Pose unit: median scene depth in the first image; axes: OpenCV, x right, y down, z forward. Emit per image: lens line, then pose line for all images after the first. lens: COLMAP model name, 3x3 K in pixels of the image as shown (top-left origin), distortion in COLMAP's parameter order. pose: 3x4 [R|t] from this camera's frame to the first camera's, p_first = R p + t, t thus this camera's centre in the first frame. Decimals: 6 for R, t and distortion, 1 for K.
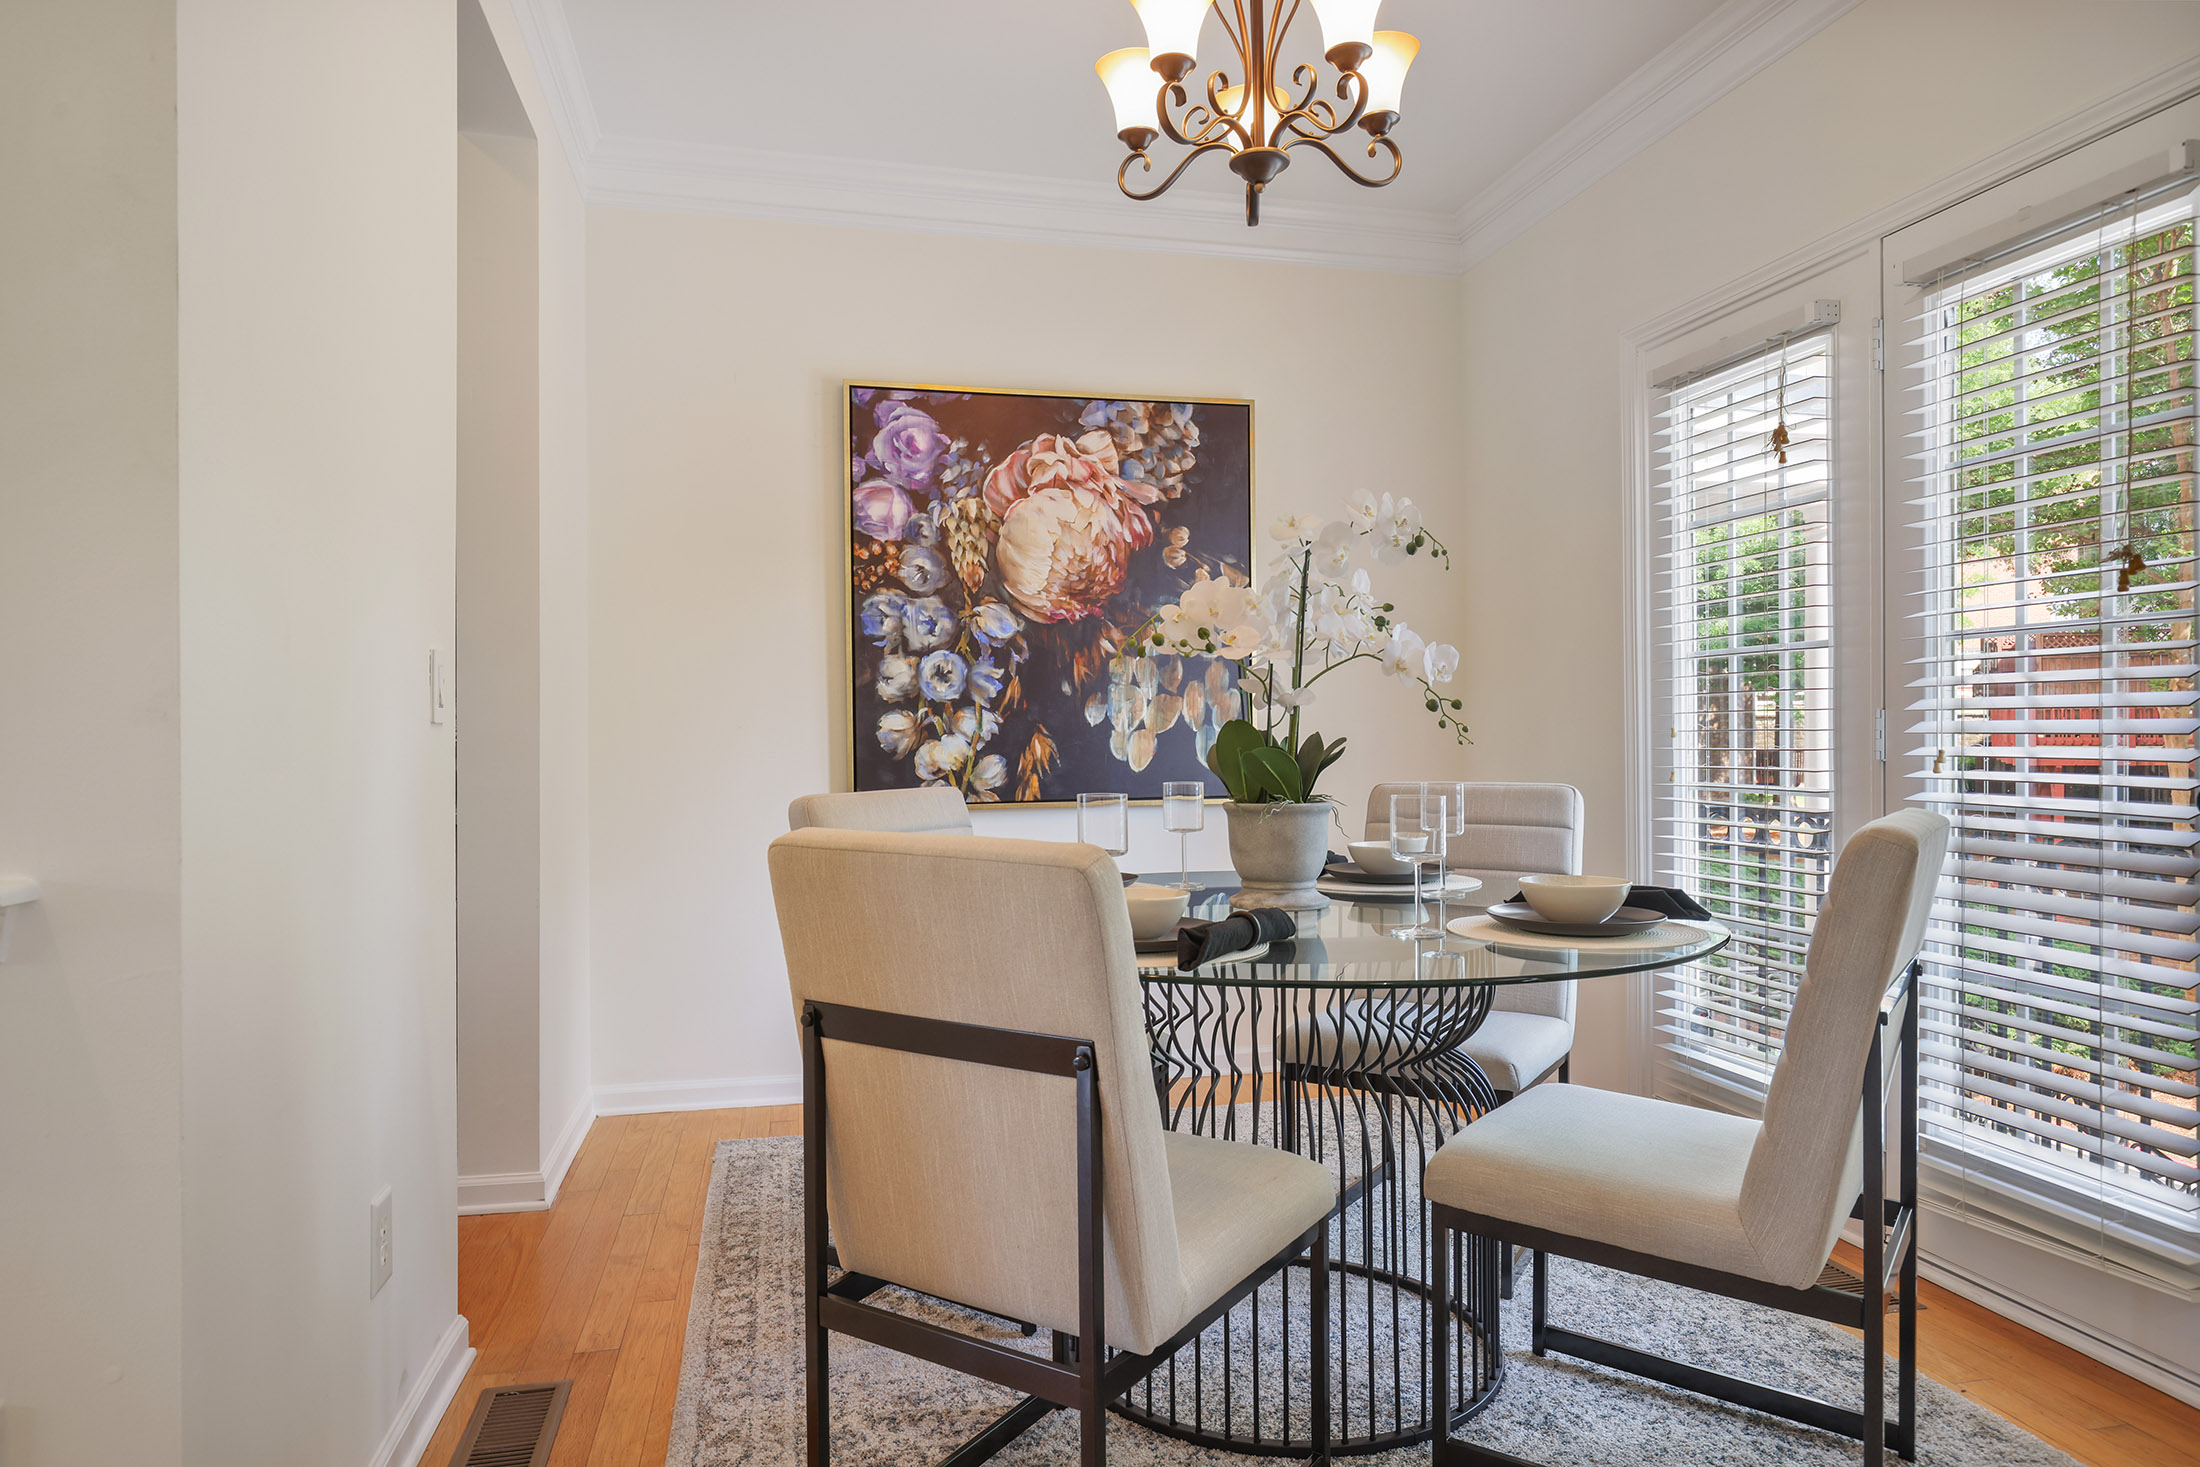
lens RADIAL K [[1326.7, 0, 1100.0], [0, 1326.7, 733.5], [0, 0, 1]] dist [-0.021276, -0.000742]
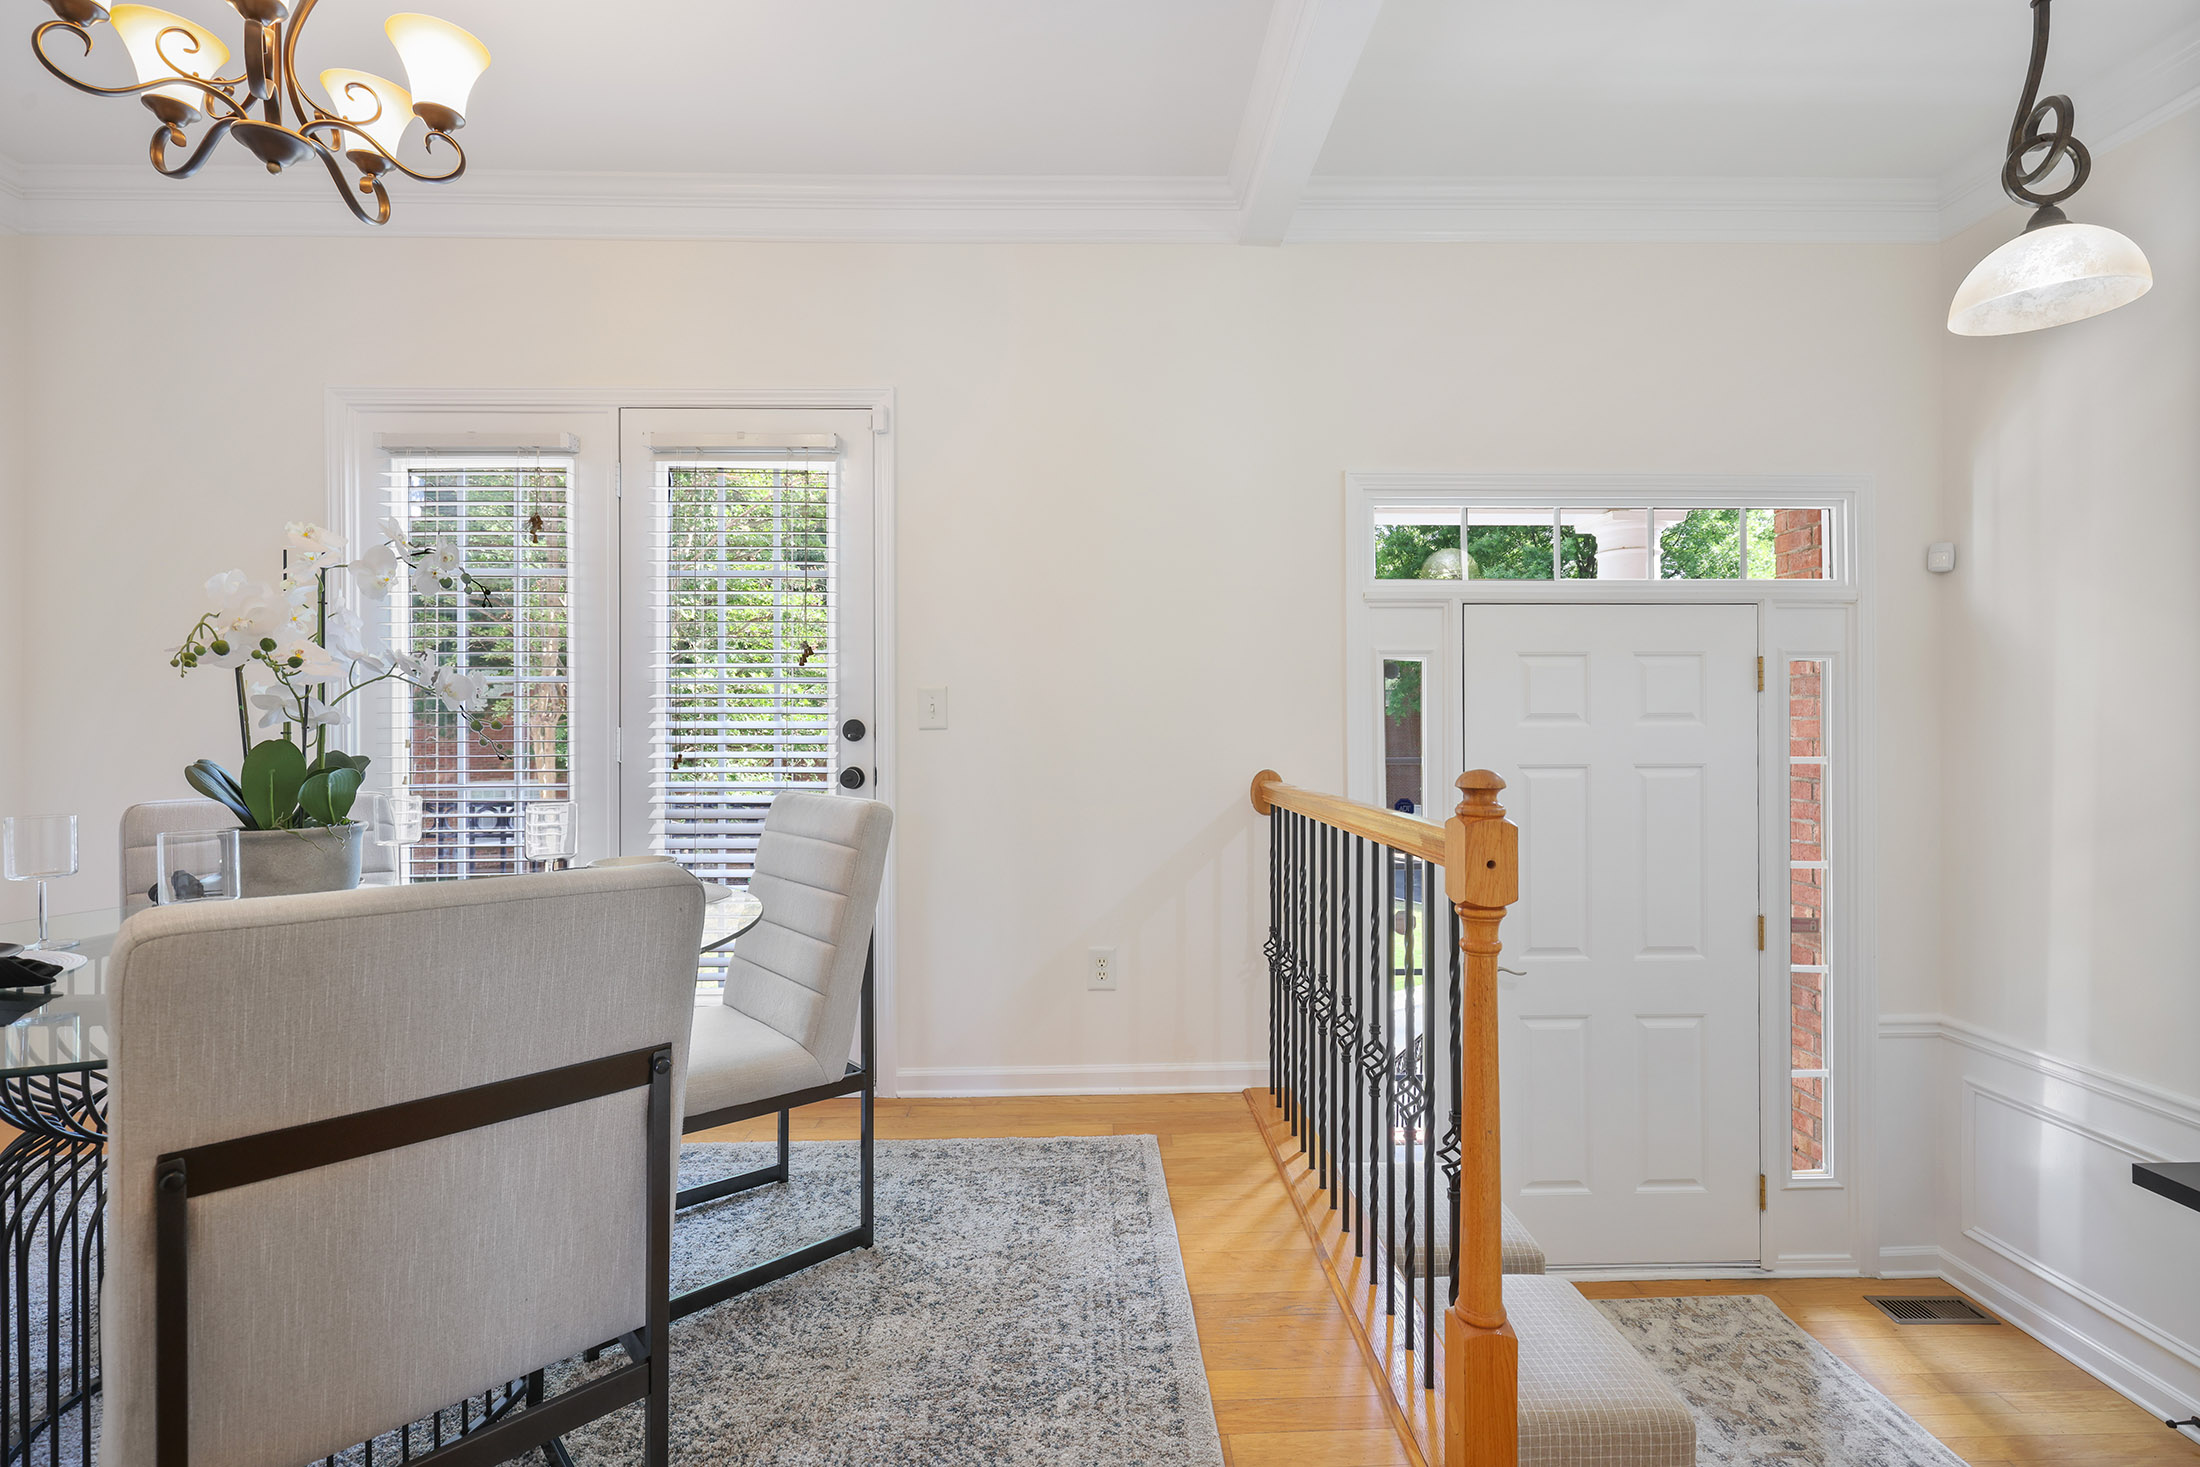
lens RADIAL K [[991.3, 0, 1093.0], [0, 991.3, 723.4], [0, 0, 1]] dist [-0.002954, -0.000038]
pose [[0.207155, 0.007441, 0.978280, -0.510407], [0.002784, 0.999963, -0.008196, -0.015521], [-0.978304, 0.004421, 0.207127, 0.336279]]
